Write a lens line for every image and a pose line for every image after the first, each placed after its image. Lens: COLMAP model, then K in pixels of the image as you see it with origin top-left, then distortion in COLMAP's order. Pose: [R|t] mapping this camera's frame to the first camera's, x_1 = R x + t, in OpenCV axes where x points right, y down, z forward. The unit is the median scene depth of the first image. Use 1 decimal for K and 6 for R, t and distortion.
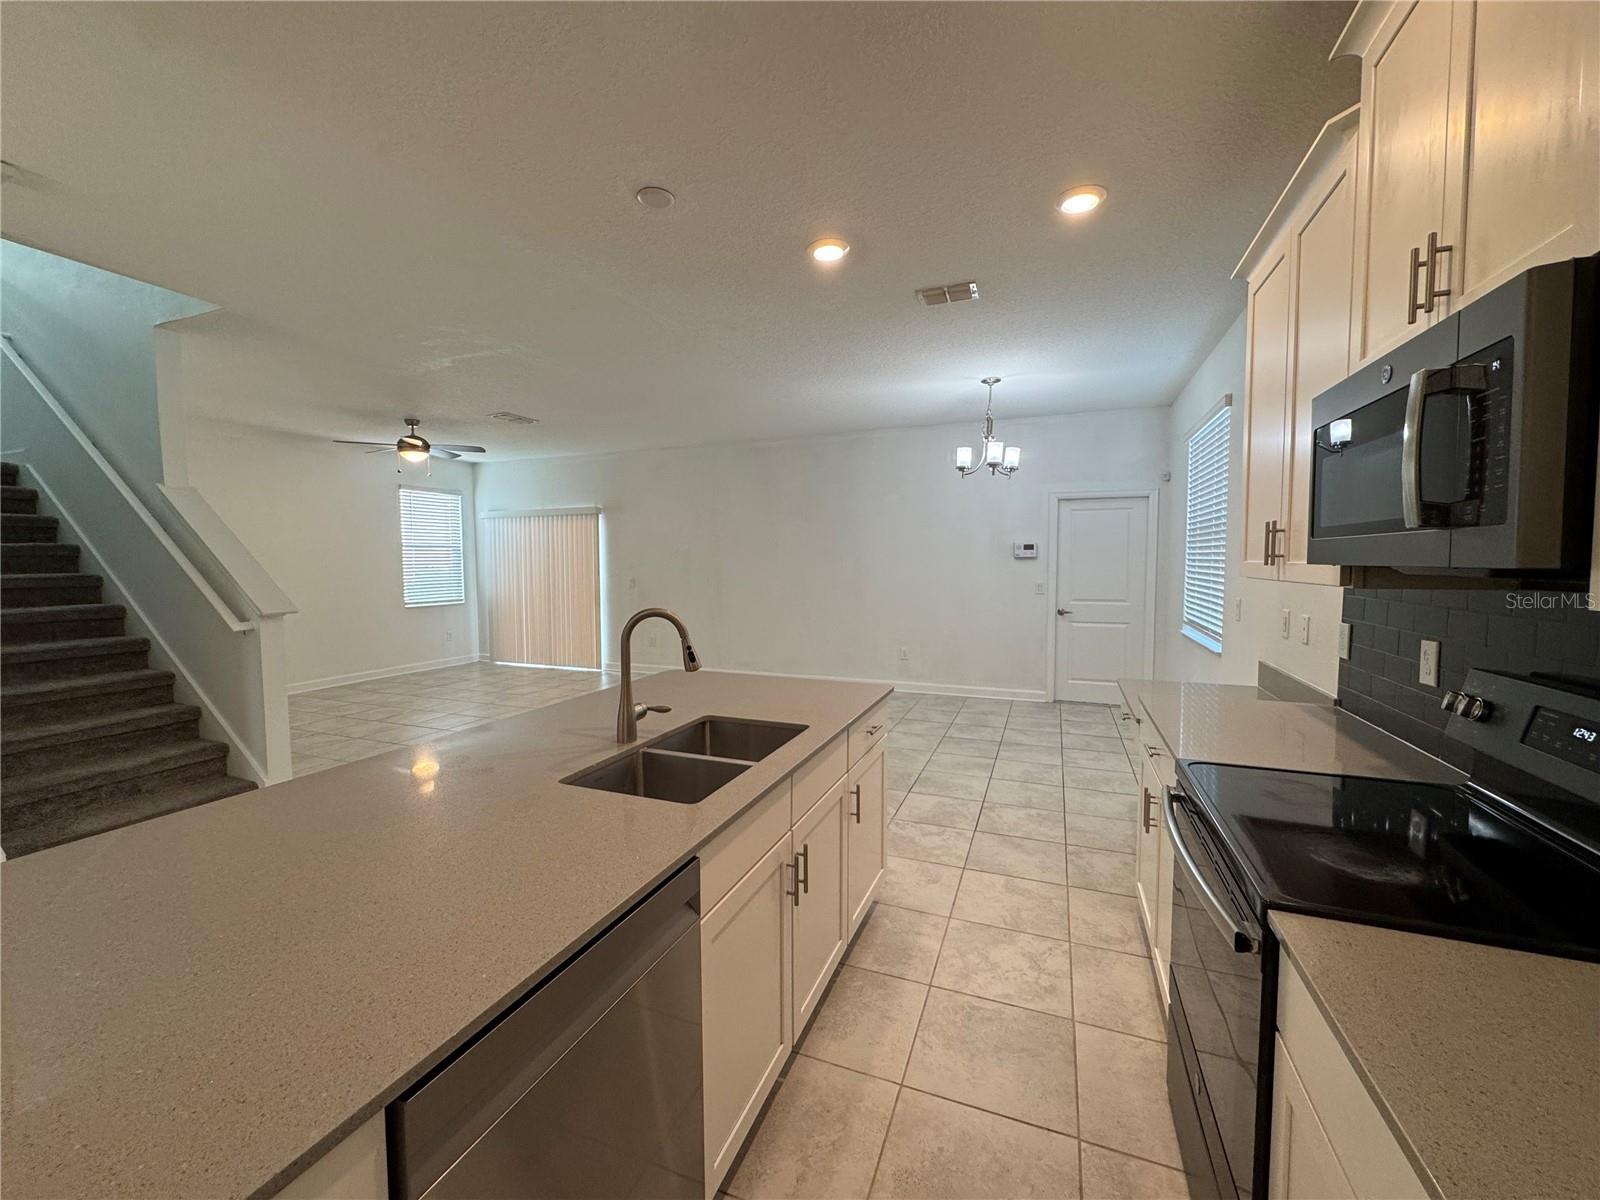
lens RADIAL K [[637.0, 0, 799.1], [0, 637.0, 599.7], [0, 0, 1]] dist [0.000156, -0.000571]
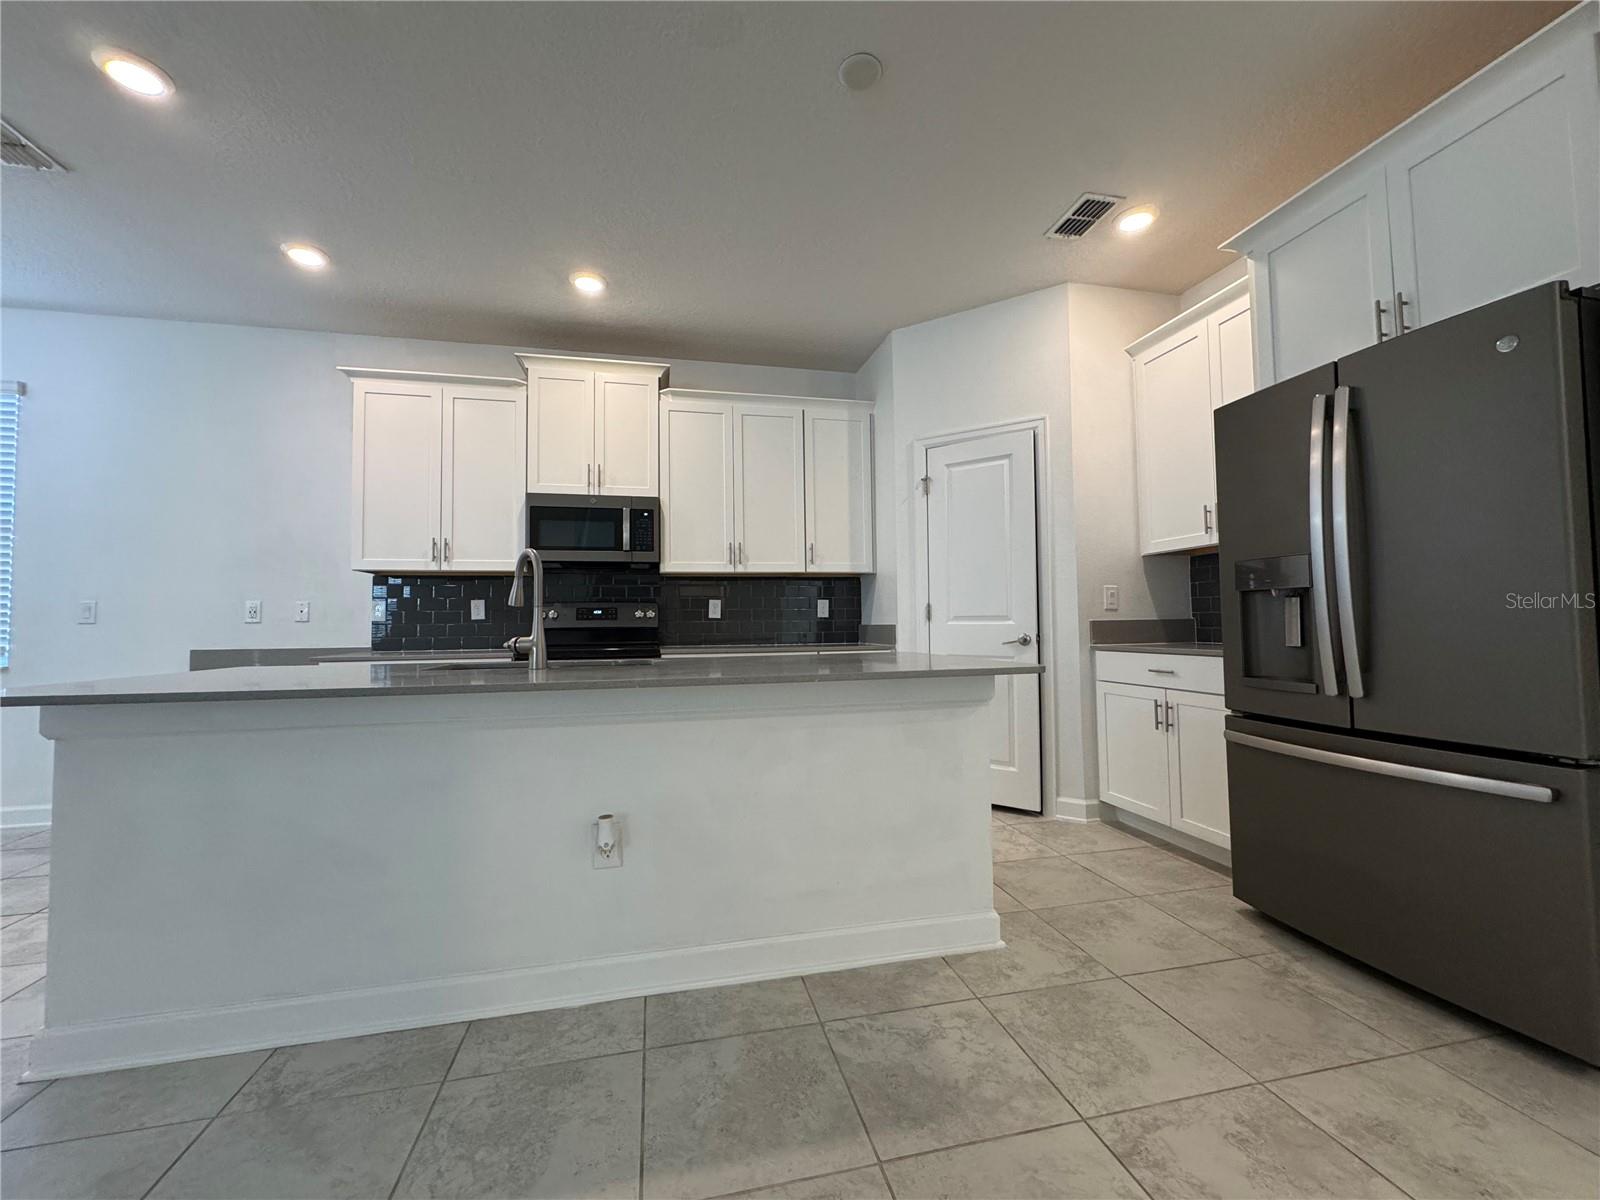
lens RADIAL K [[637.0, 0, 798.1], [0, 637.0, 599.0], [0, 0, 1]] dist [0.000156, -0.000571]
pose [[-0.564913, 0.042399, 0.824060, -0.735618], [0.065272, 0.997846, -0.006596, 0.071919], [-0.822565, 0.050062, -0.566464, 0.647678]]
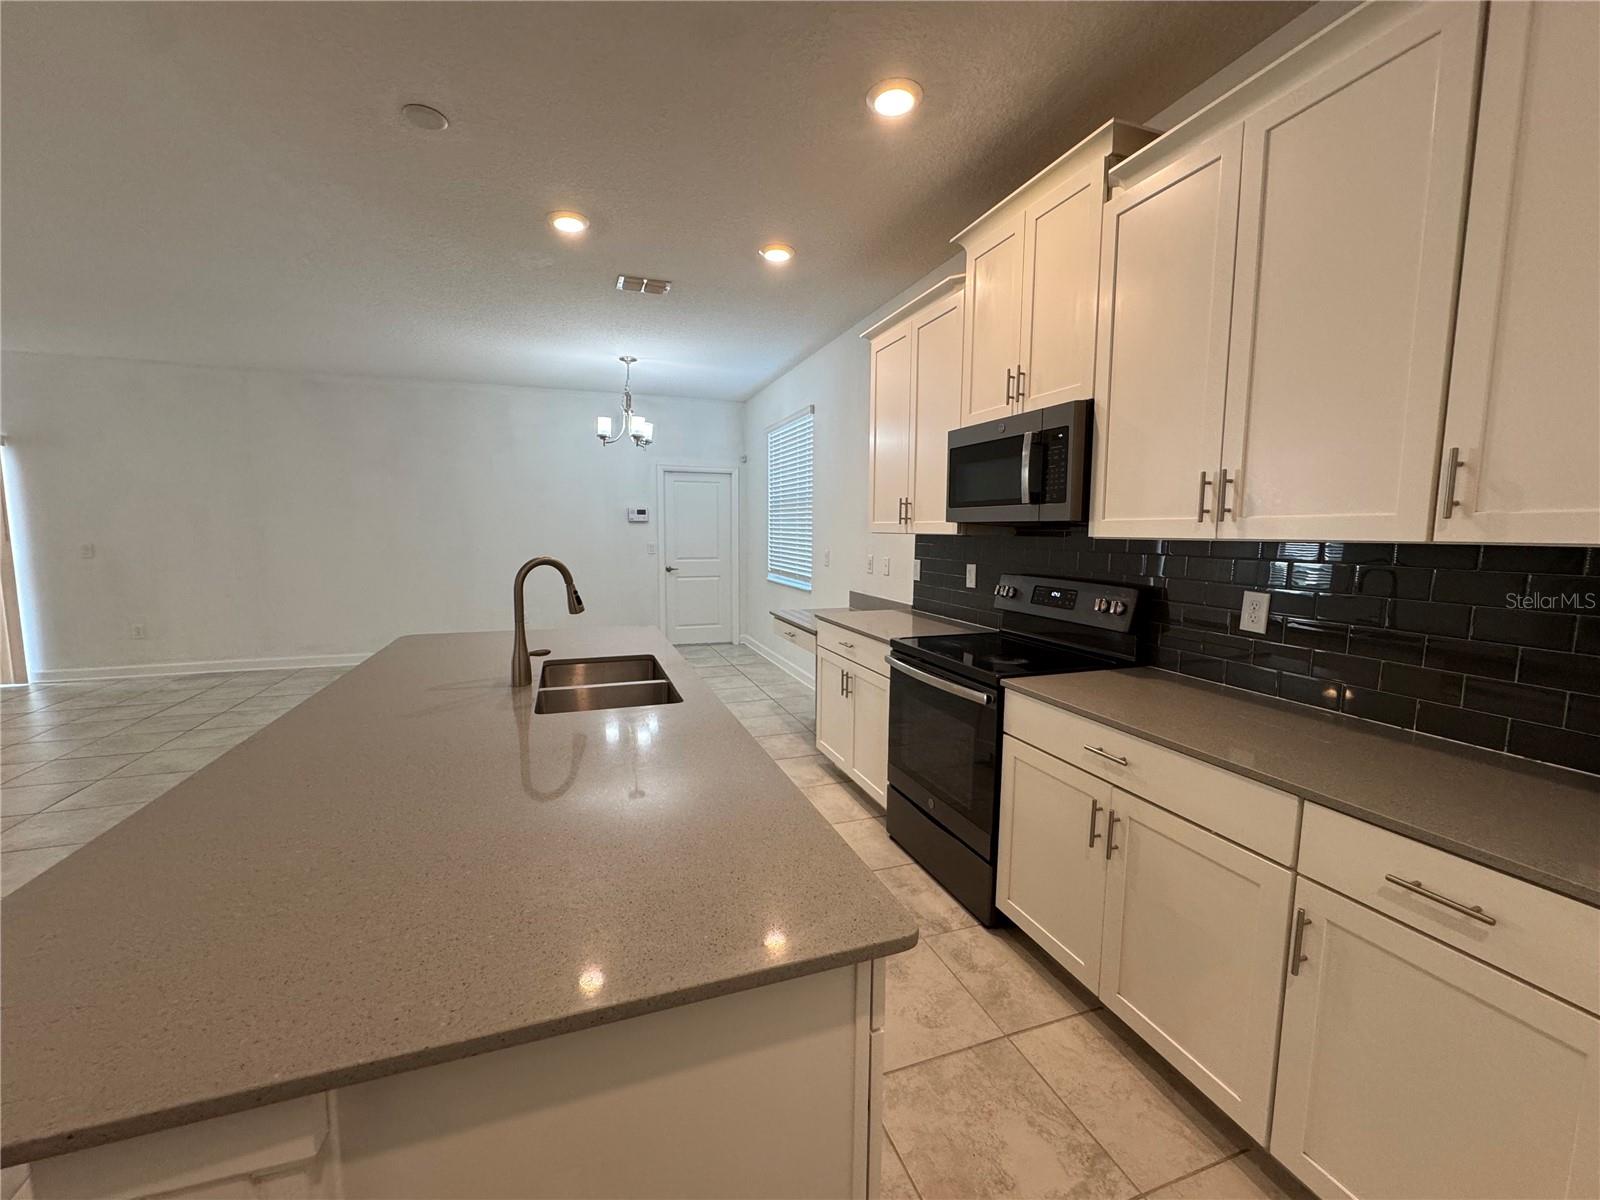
lens RADIAL K [[637.0, 0, 791.4], [0, 637.0, 600.5], [0, 0, 1]] dist [0.000156, -0.000571]
pose [[0.755312, -0.065800, 0.652054, -0.317965], [0.031730, 0.997452, 0.063900, 0.016136], [-0.654597, -0.027574, 0.755475, -0.042001]]
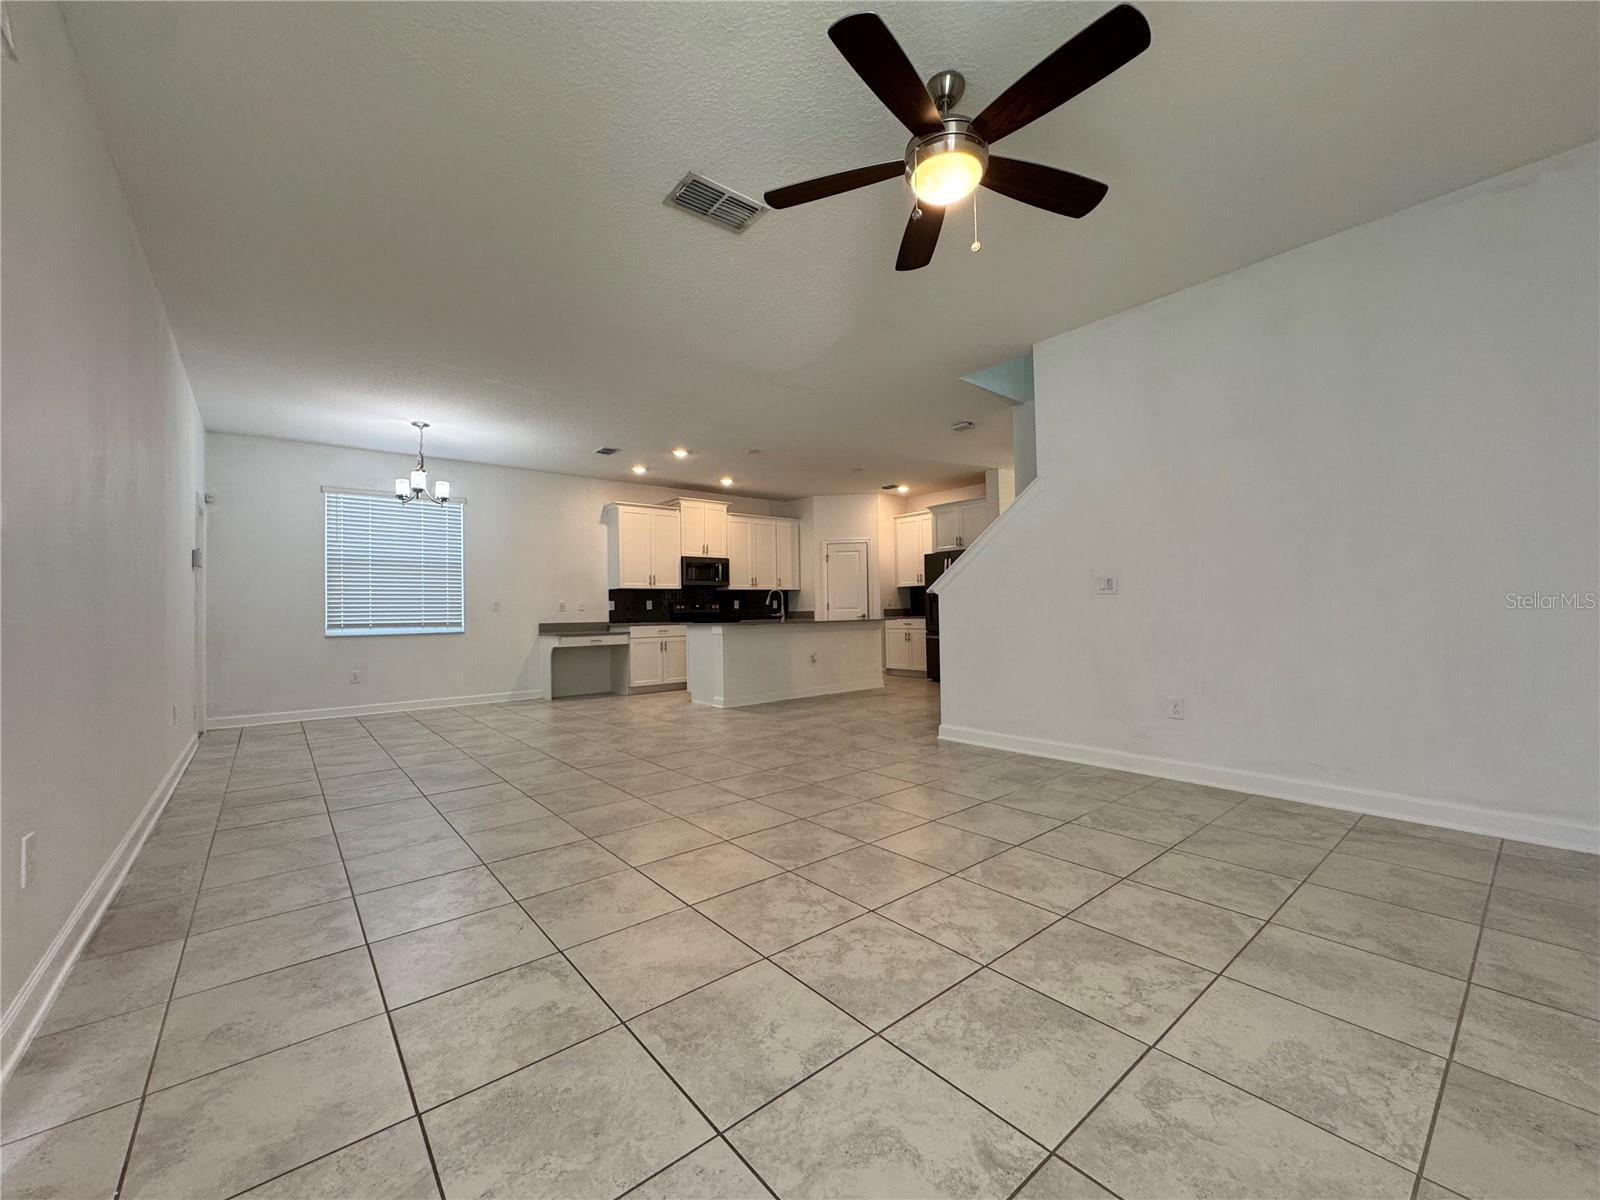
lens RADIAL K [[637.0, 0, 800.5], [0, 637.0, 598.9], [0, 0, 1]] dist [0.000156, -0.000571]
pose [[-0.876701, 0.029366, 0.480138, -1.219915], [0.050448, 0.998244, 0.031060, -0.023062], [-0.478383, 0.051452, -0.876643, 2.357287]]
